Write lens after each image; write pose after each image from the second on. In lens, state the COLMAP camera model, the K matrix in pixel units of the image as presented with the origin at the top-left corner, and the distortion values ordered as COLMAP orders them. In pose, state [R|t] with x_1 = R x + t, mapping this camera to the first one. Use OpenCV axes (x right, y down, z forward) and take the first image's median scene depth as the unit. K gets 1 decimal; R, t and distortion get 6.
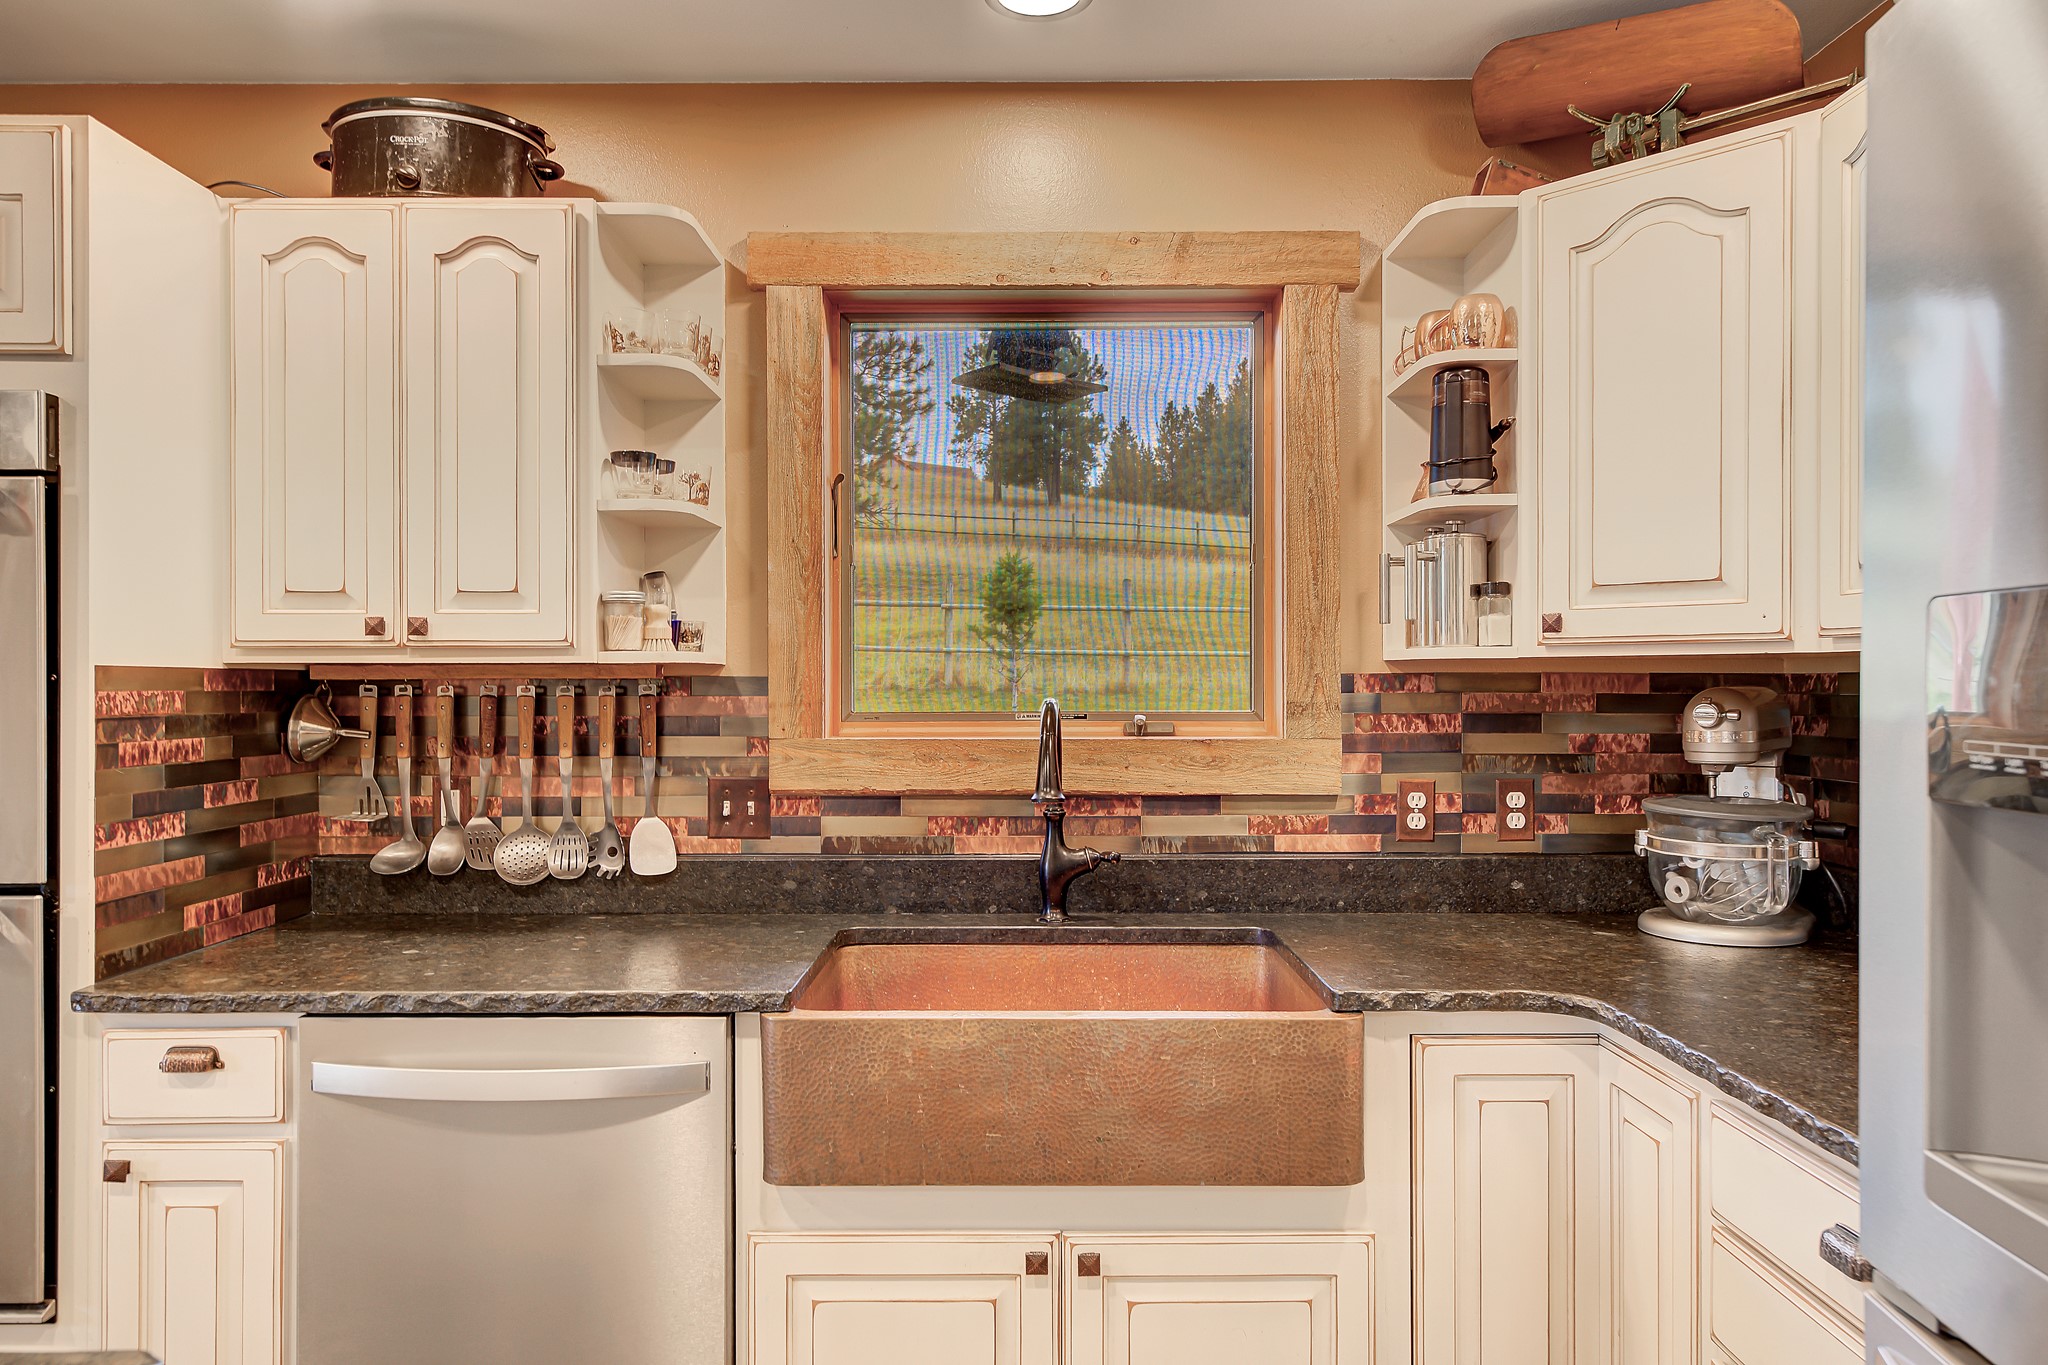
lens RADIAL K [[1315.9, 0, 1020.8], [0, 1315.9, 673.6], [0, 0, 1]] dist [0.015178, -0.000438]
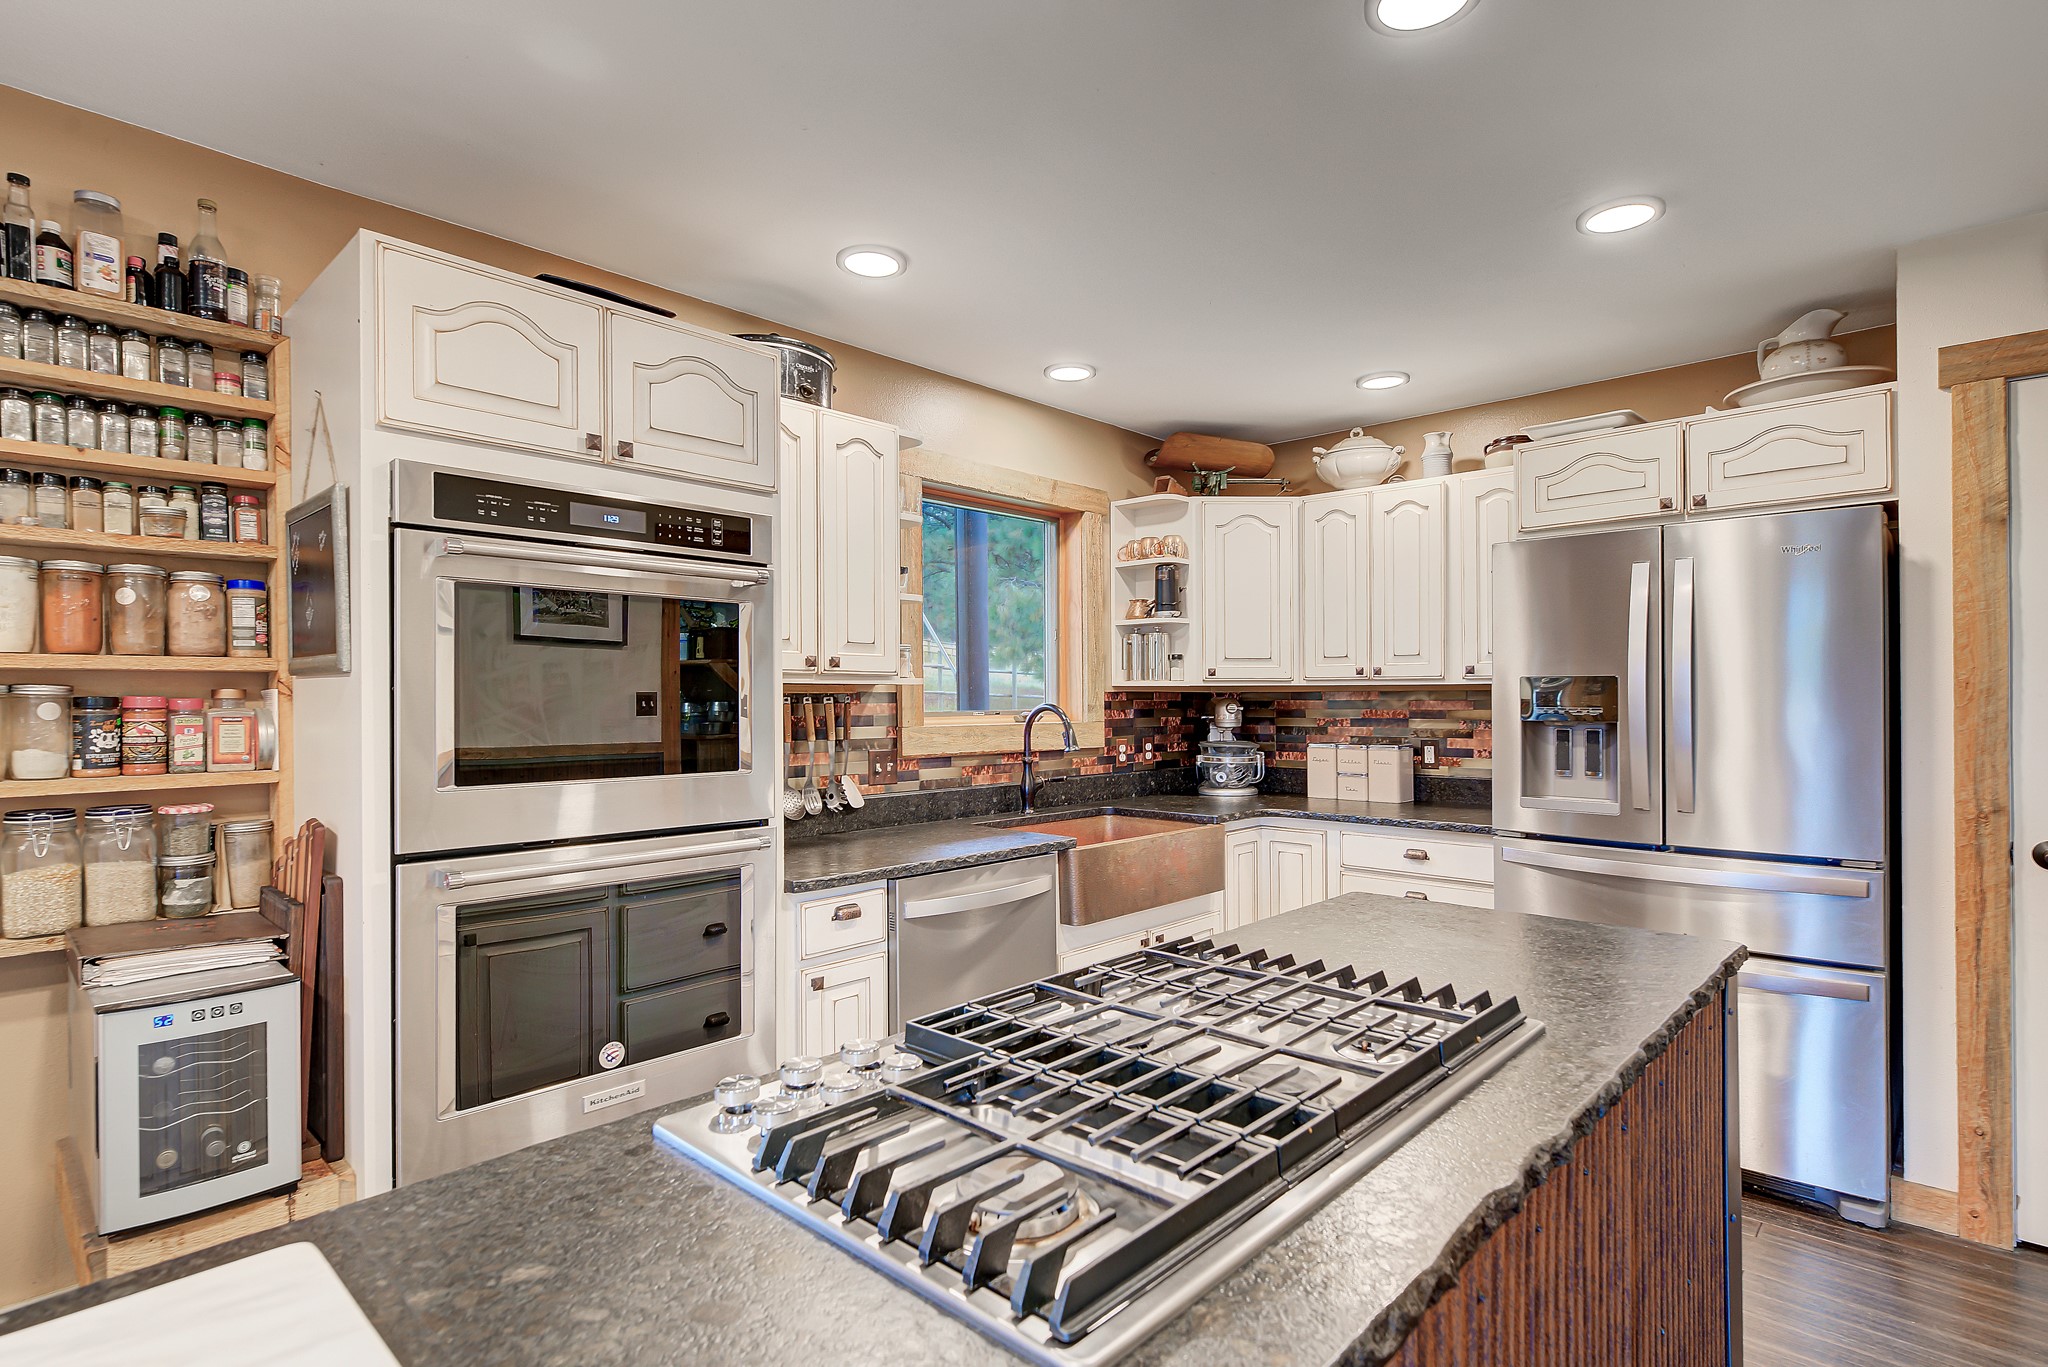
lens RADIAL K [[951.1, 0, 1024.6], [0, 951.1, 690.8], [0, 0, 1]] dist [0.001743, 0.000040]
pose [[0.706978, 0.004145, 0.707223, -0.985770], [-0.000635, 0.999986, -0.005226, 0.006444], [-0.707235, 0.003246, 0.706971, -0.031149]]
